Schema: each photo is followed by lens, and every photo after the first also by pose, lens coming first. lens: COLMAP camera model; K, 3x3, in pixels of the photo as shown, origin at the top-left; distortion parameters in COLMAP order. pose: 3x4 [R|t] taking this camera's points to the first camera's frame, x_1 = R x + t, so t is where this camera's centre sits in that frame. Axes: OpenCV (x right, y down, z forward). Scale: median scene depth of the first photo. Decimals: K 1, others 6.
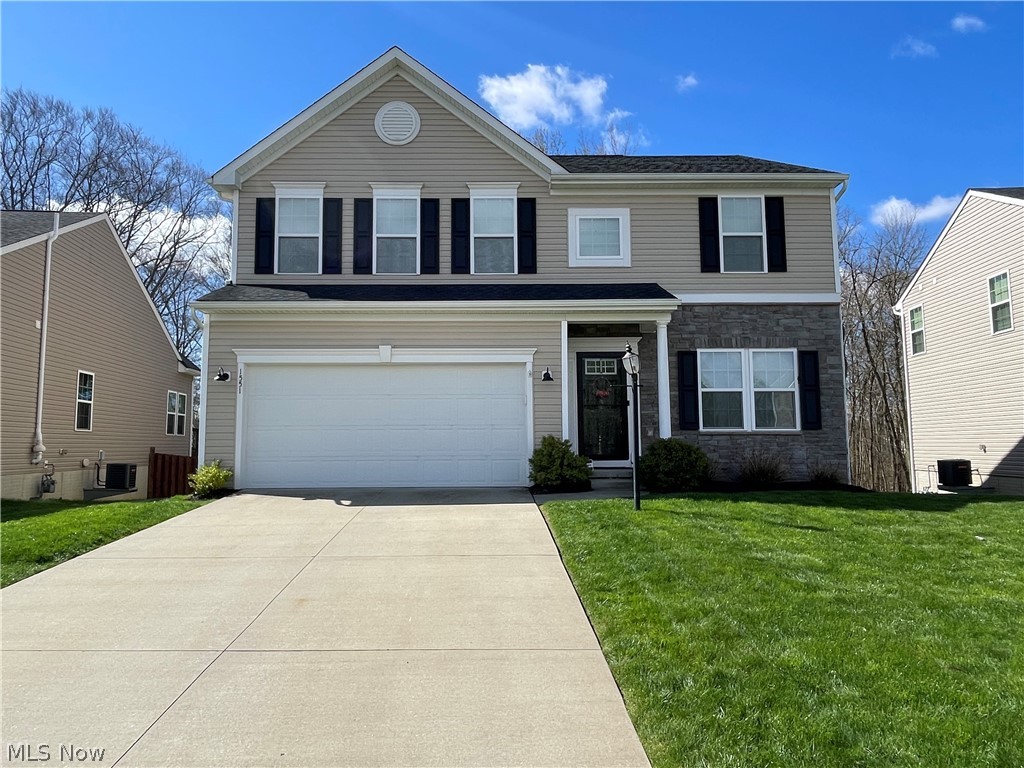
lens RADIAL K [[690.8, 0, 510.8], [0, 690.8, 380.6], [0, 0, 1]] dist [-0.009910, -0.002582]
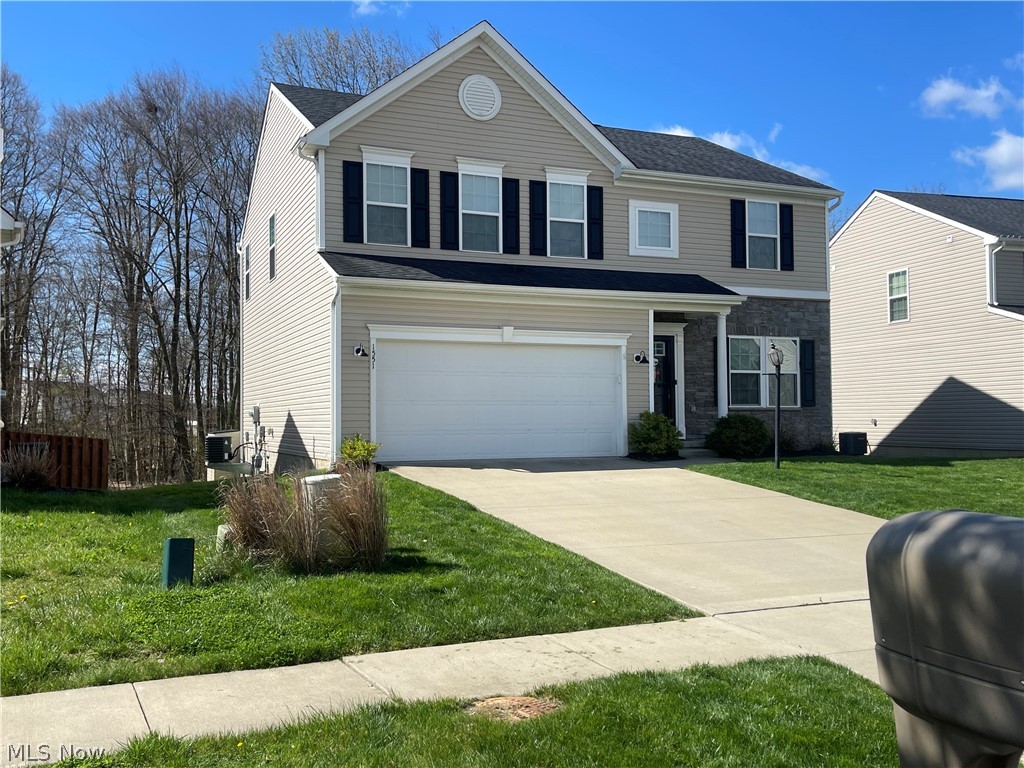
lens RADIAL K [[936.2, 0, 510.5], [0, 936.2, 387.7], [0, 0, 1]] dist [0.015932, 0.000000]
pose [[0.927943, 0.011809, 0.372534, -0.631863], [-0.034450, 0.997937, 0.054179, -0.030981], [-0.371126, -0.063109, 0.926436, -0.300503]]
